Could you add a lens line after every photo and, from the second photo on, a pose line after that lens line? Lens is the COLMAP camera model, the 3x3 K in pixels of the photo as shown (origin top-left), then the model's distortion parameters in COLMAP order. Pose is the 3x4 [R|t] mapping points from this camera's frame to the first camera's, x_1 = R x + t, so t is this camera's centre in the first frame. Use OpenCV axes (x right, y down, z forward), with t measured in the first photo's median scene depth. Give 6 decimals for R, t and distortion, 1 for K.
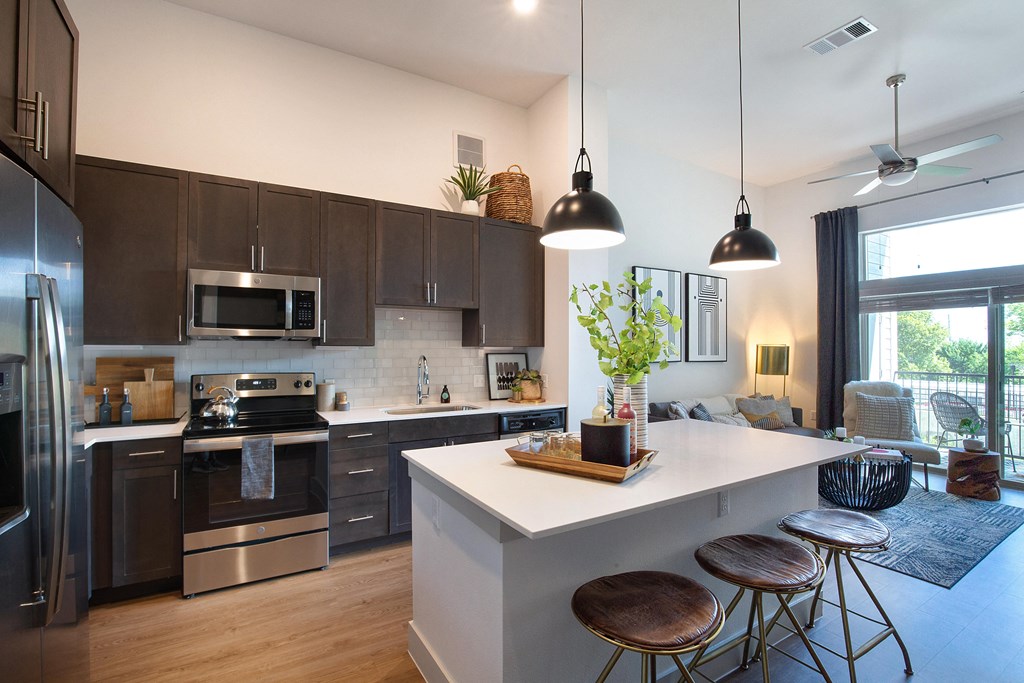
lens RADIAL K [[467.0, 0, 512.0], [0, 467.0, 341.5], [0, 0, 1]] dist [-0.040627, 0.009247]
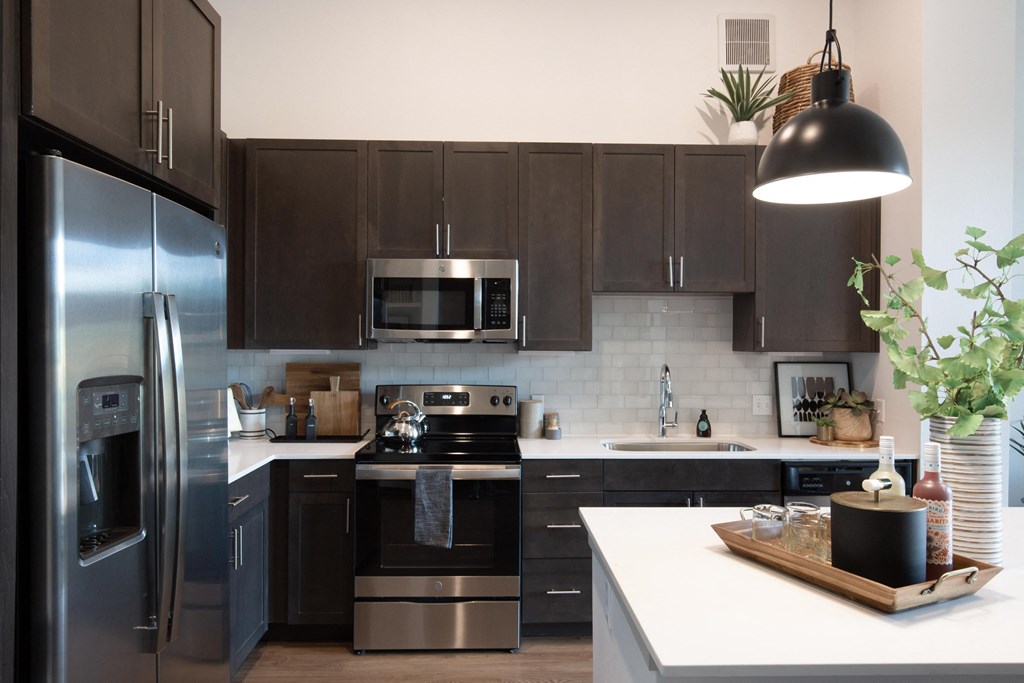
lens RADIAL K [[692.8, 0, 512.0], [0, 692.8, 341.5], [0, 0, 1]] dist [0.004135, -0.000322]
pose [[0.874872, 0.002886, -0.484346, 0.117840], [0.003238, 0.999925, 0.011806, -0.019032], [0.484344, -0.011897, 0.874797, 0.020011]]
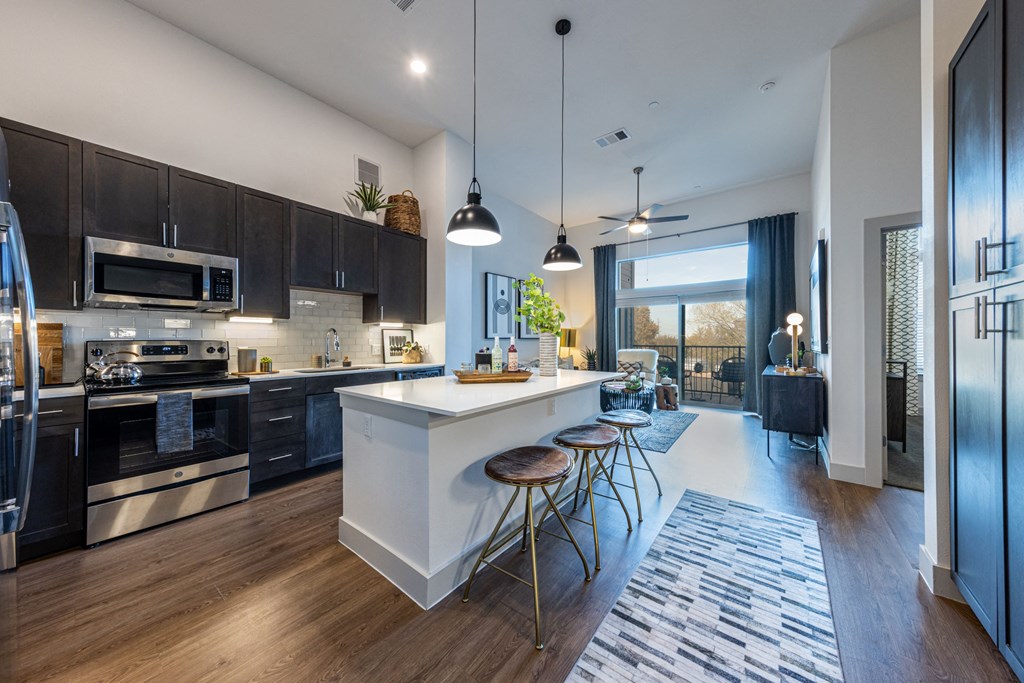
lens RADIAL K [[339.7, 0, 511.1], [0, 339.7, 338.0], [0, 0, 1]] dist [0.002245, 0.000089]
pose [[0.935990, -0.001802, 0.352021, -0.068948], [-0.002507, 0.999927, 0.011784, 0.052887], [-0.352017, -0.011912, 0.935918, -0.053659]]
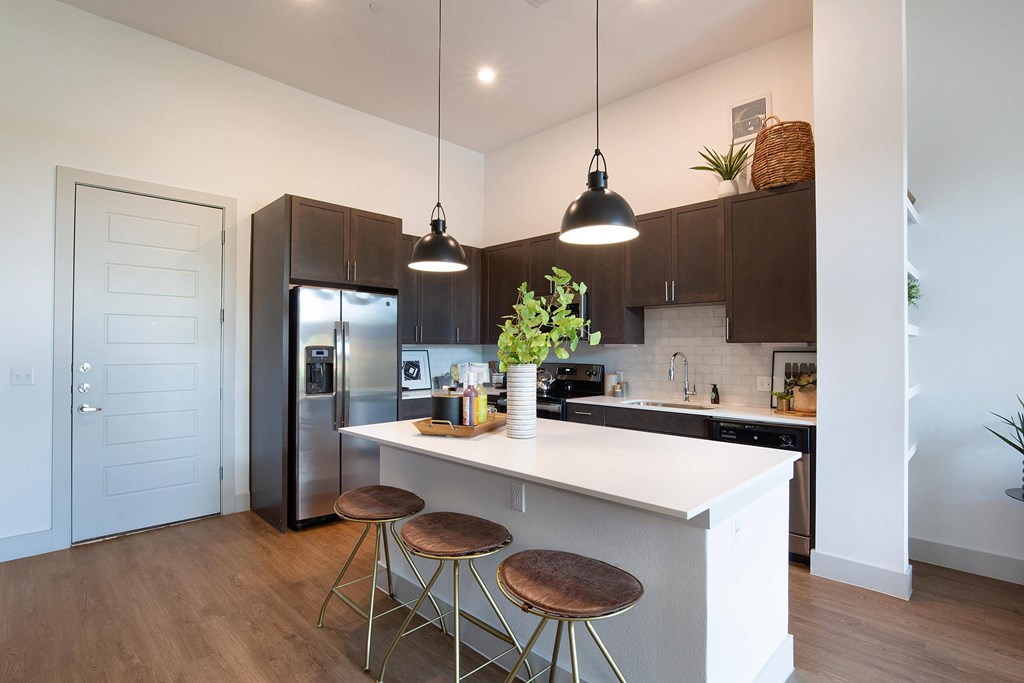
lens RADIAL K [[501.8, 0, 515.3], [0, 501.8, 344.7], [0, 0, 1]] dist [-0.017779, 0.000158]
pose [[0.254089, -0.009309, -0.967136, 0.920979], [0.011564, 0.999911, -0.006587, 0.019614], [0.967112, -0.009511, 0.254174, 0.448387]]
